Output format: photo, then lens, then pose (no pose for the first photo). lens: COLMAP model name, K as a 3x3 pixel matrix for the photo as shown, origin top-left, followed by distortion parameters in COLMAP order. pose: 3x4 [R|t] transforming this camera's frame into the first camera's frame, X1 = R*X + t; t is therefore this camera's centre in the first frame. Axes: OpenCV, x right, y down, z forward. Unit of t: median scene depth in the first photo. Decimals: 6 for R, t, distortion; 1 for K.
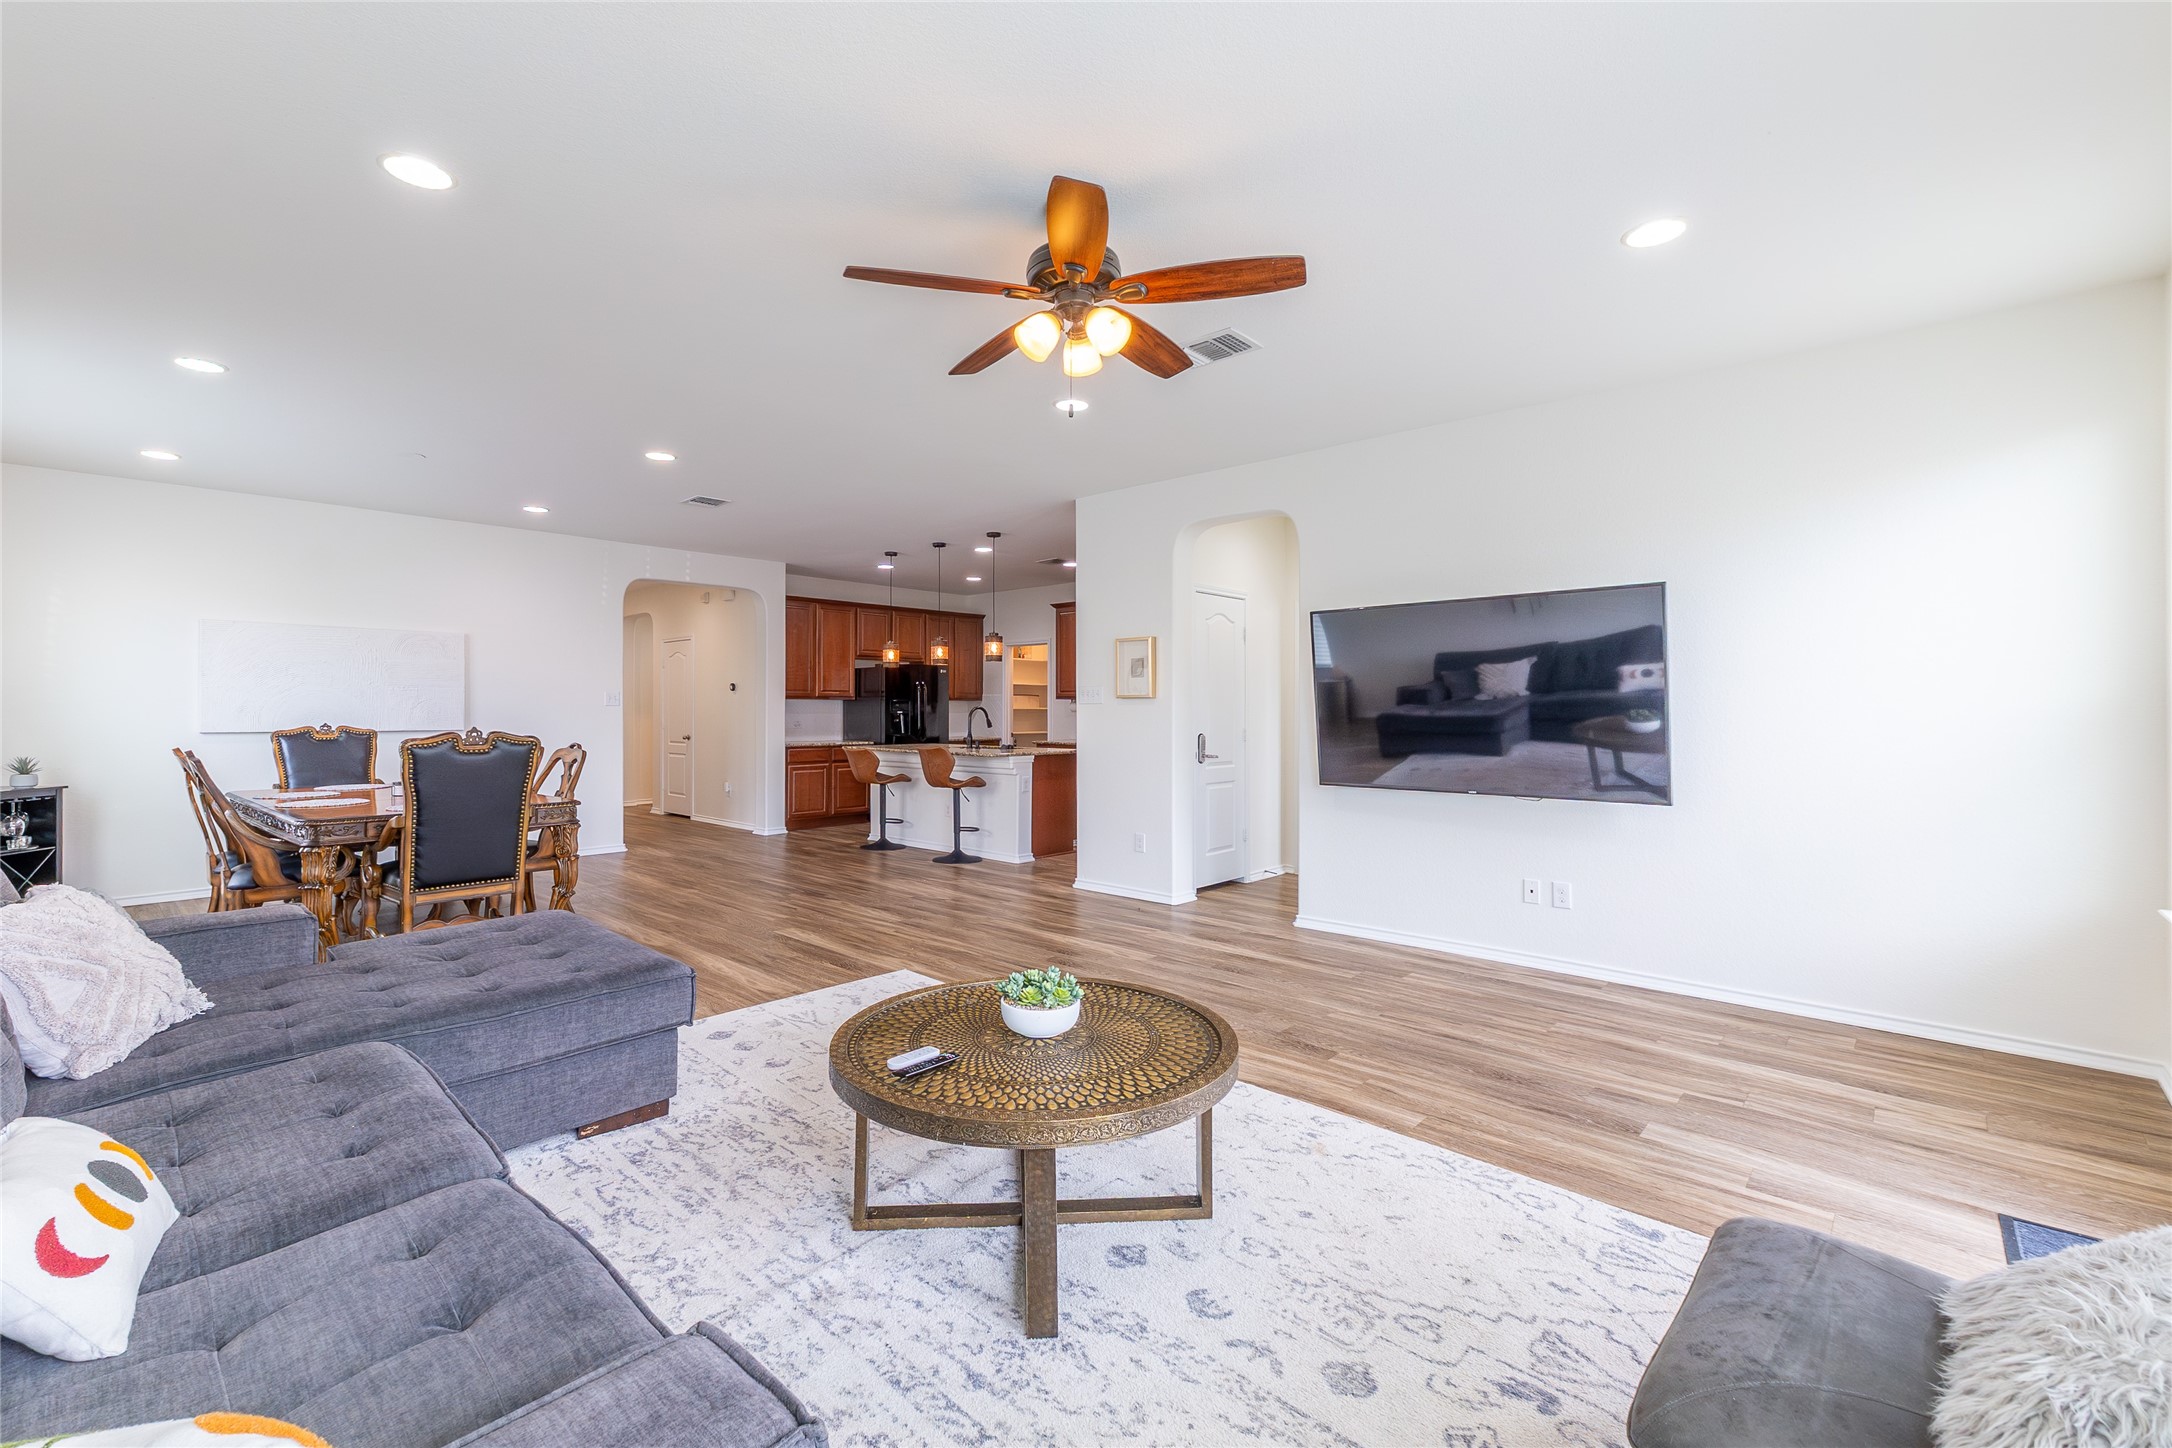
lens RADIAL K [[932.8, 0, 1070.7], [0, 932.8, 674.6], [0, 0, 1]] dist [0.004327, -0.000018]
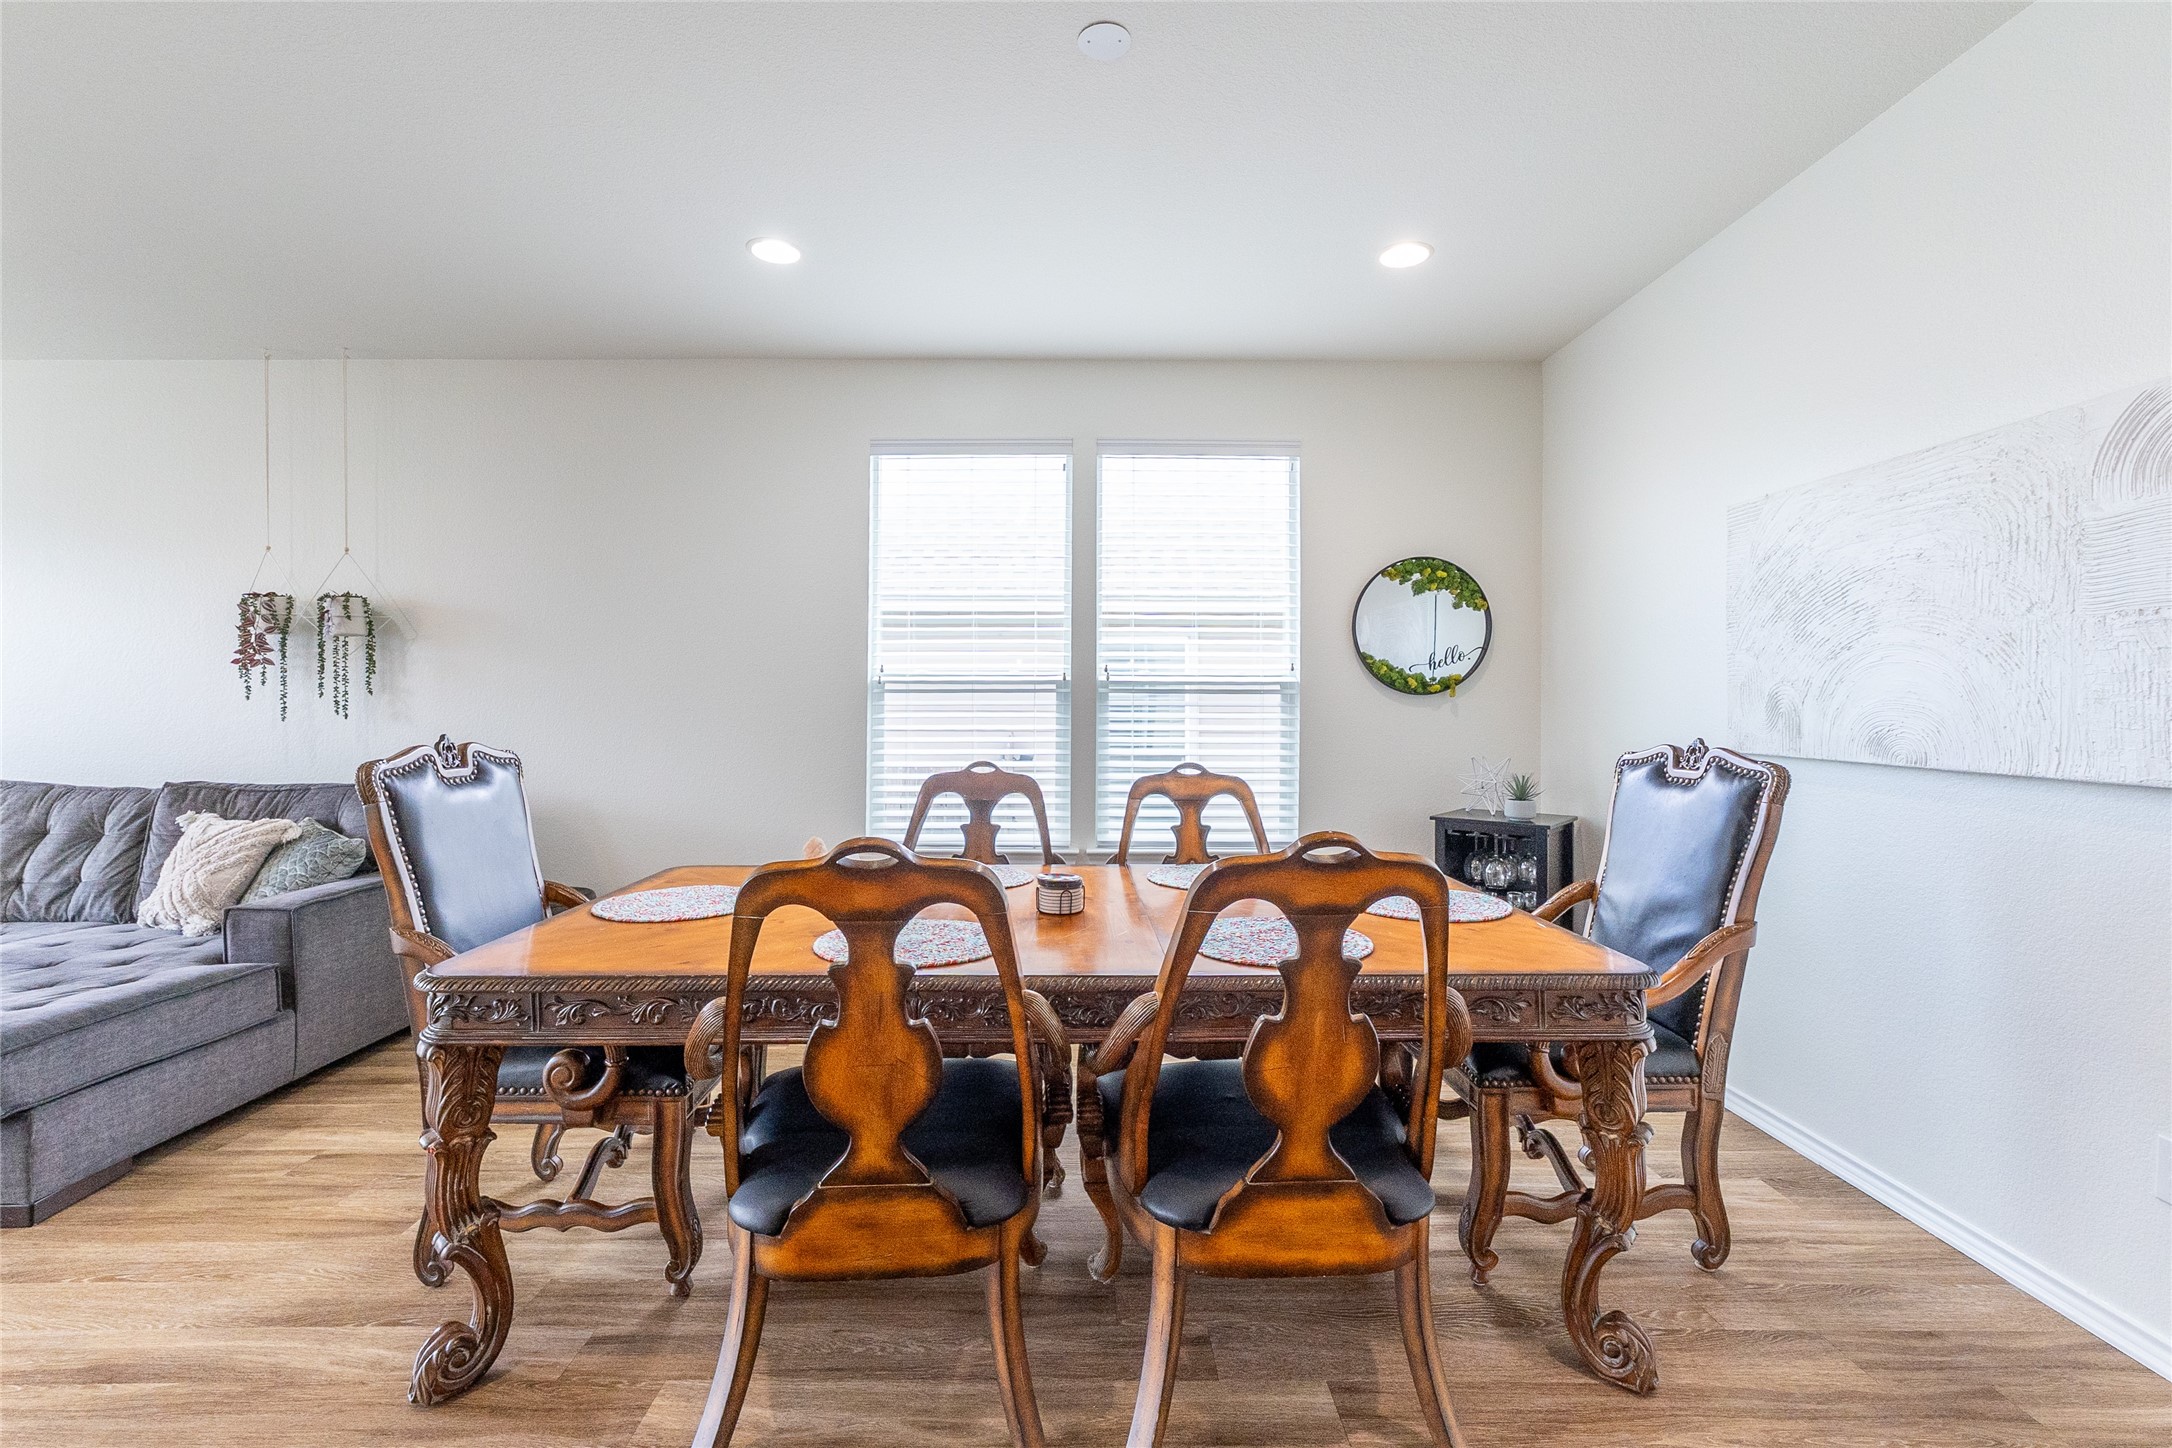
lens RADIAL K [[932.8, 0, 1078.2], [0, 932.8, 718.4], [0, 0, 1]] dist [0.004327, -0.000018]
pose [[-0.737113, 0.010845, -0.675682, -0.623344], [0.025715, 0.999597, -0.012009, 0.069013], [0.675280, -0.026227, -0.737095, 1.805808]]
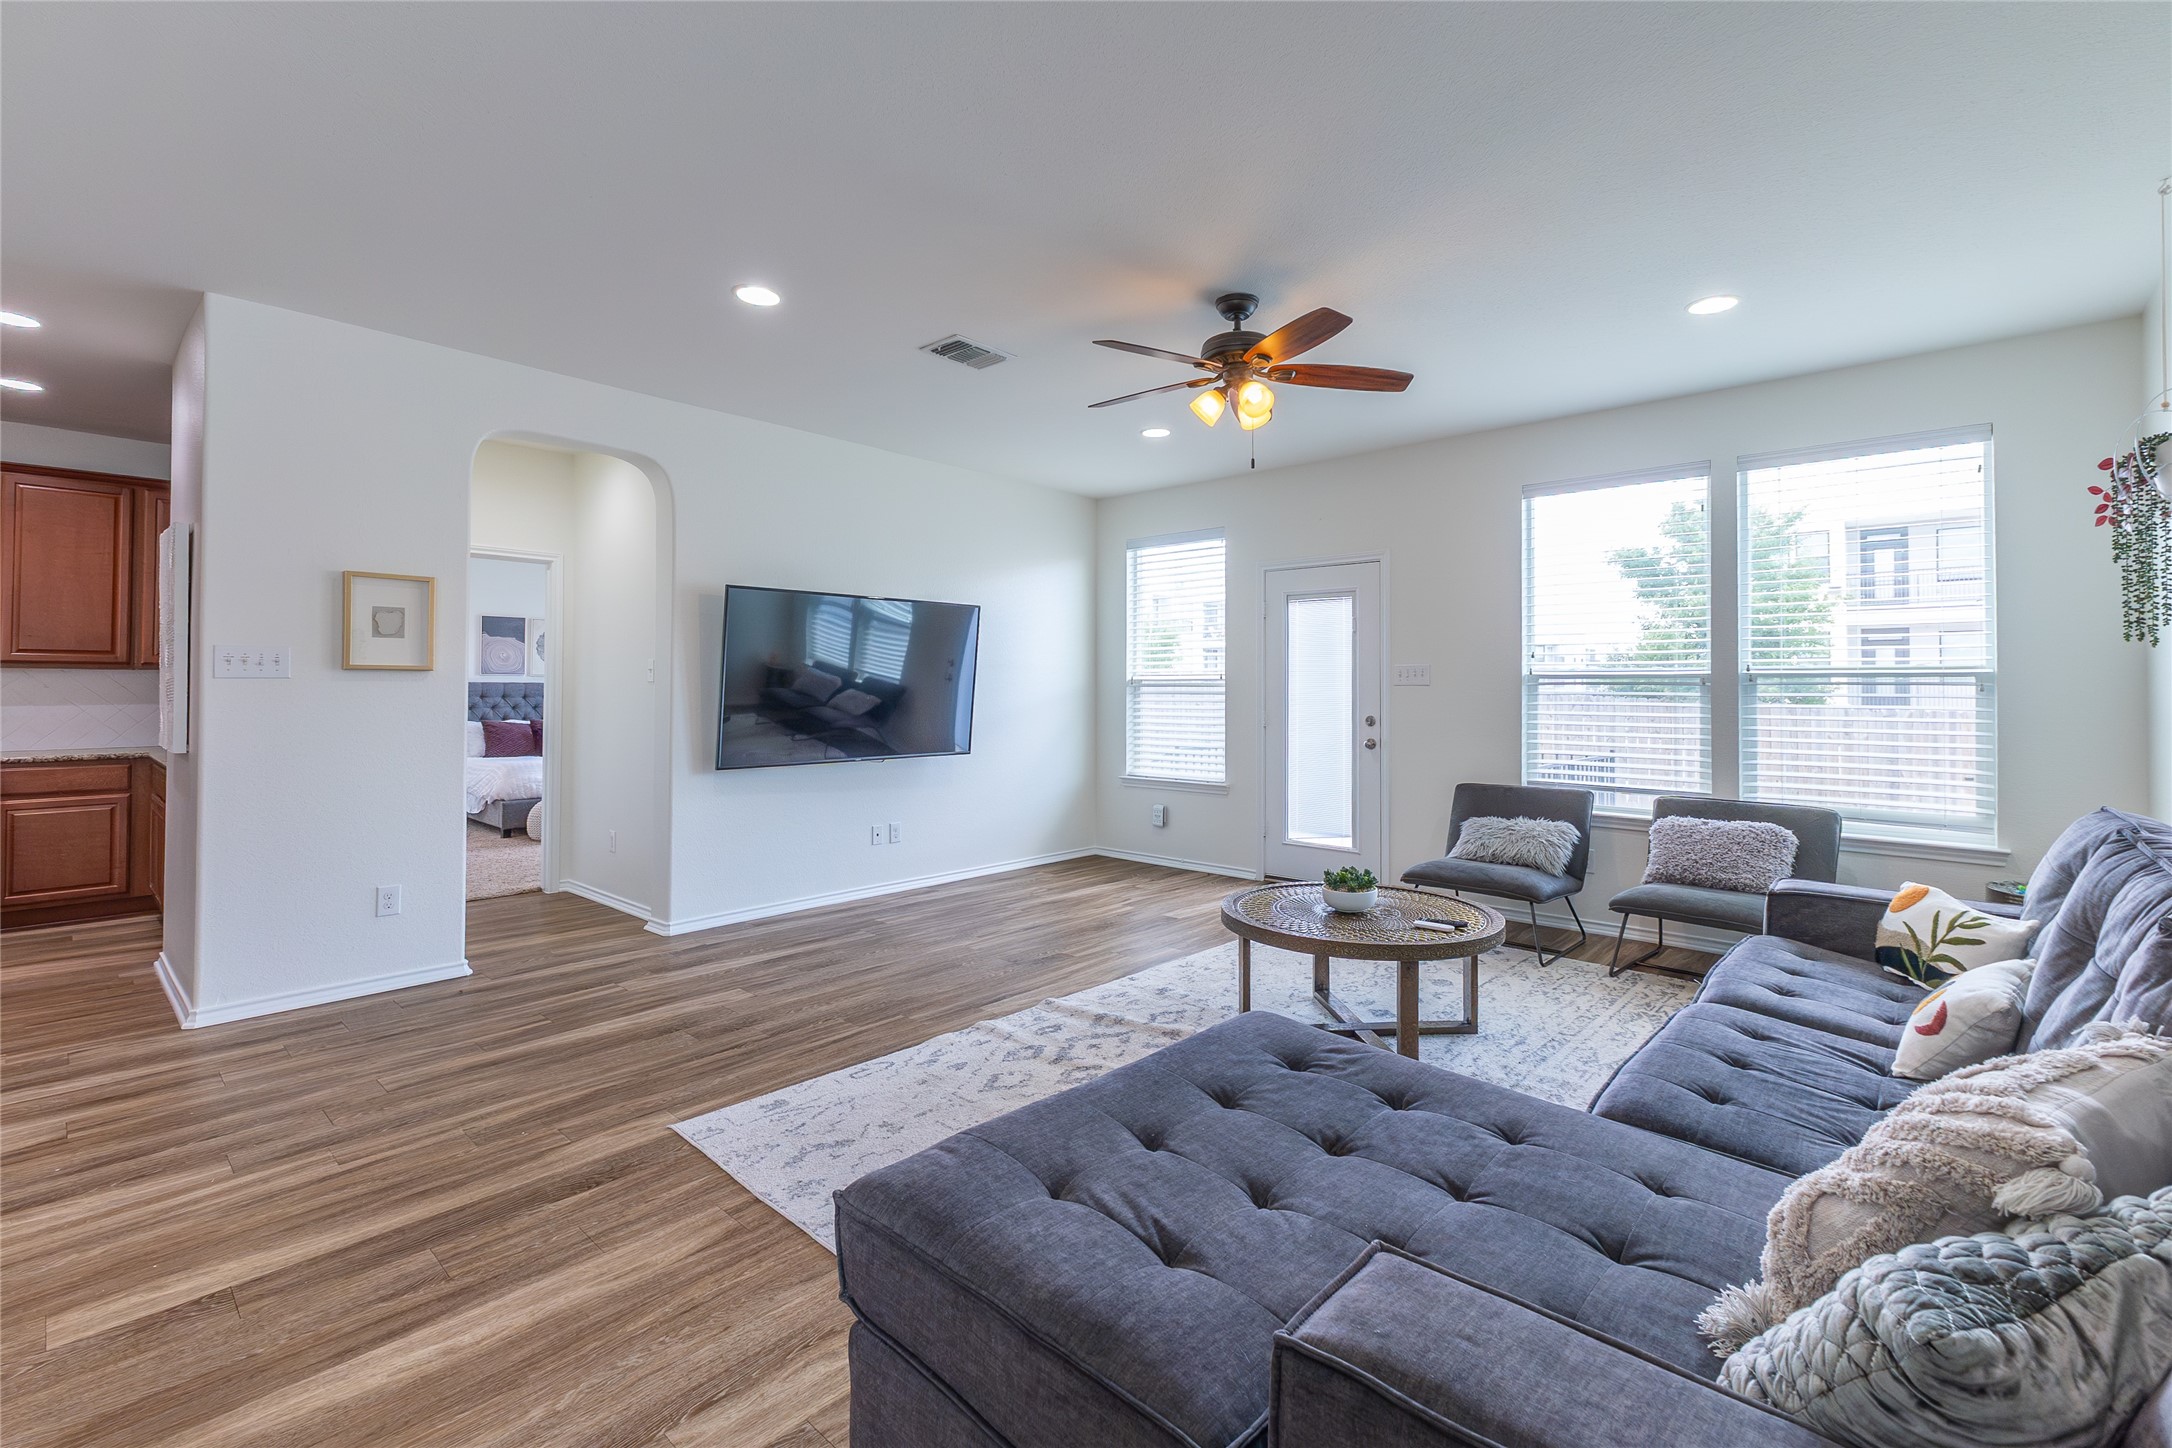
lens RADIAL K [[932.8, 0, 1108.6], [0, 932.8, 677.9], [0, 0, 1]] dist [0.004327, -0.000018]
pose [[-0.023231, 0.014342, 0.999627, -0.902123], [-0.041185, 0.999035, -0.015290, 0.034274], [-0.998881, -0.041525, -0.022618, 0.865098]]
